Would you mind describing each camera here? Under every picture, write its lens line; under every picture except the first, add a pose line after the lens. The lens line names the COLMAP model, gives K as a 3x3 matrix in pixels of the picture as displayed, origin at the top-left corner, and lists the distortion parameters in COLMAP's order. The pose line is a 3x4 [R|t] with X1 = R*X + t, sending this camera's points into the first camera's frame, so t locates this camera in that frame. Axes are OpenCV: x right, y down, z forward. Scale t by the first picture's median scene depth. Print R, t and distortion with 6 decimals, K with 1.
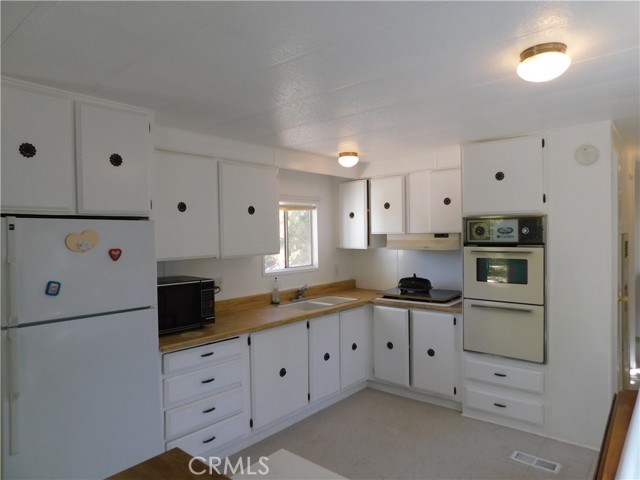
lens RADIAL K [[434.7, 0, 320.0], [0, 434.7, 240.0], [0, 0, 1]] dist [-0.016060, 0.004471]
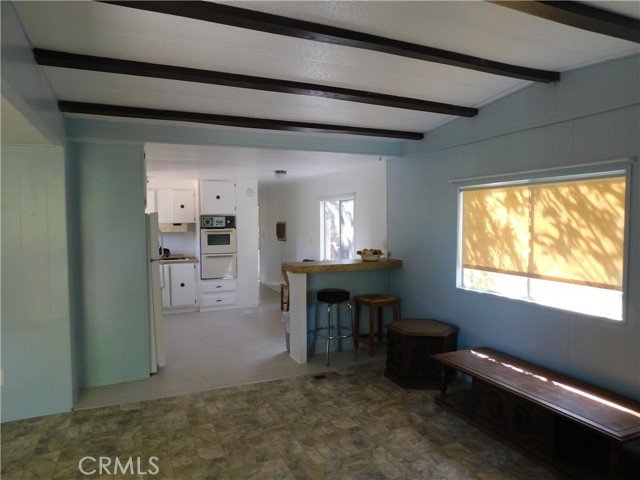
lens RADIAL K [[434.7, 0, 320.0], [0, 434.7, 240.0], [0, 0, 1]] dist [-0.016060, 0.004471]
pose [[0.437946, -0.030632, 0.898479, -1.352181], [0.021229, 0.999493, 0.023728, 0.030300], [-0.898750, 0.008682, 0.438375, -0.446048]]
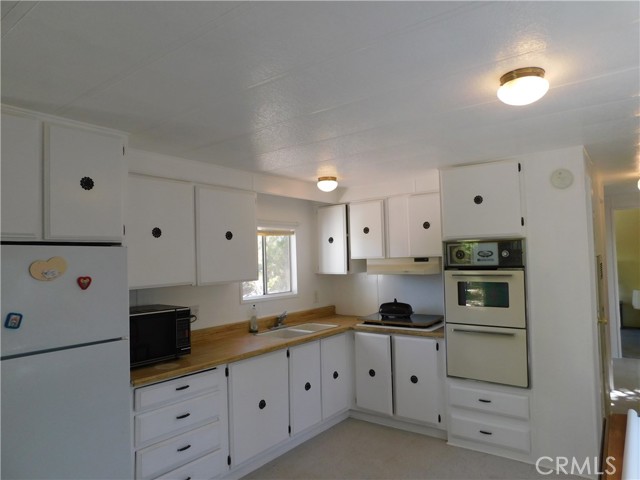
lens RADIAL K [[434.7, 0, 320.0], [0, 434.7, 240.0], [0, 0, 1]] dist [-0.016060, 0.004471]
pose [[0.998527, -0.007772, 0.053702, -0.007129], [0.010936, 0.998206, -0.058870, 0.000998], [-0.053148, 0.059371, 0.996820, 0.019488]]
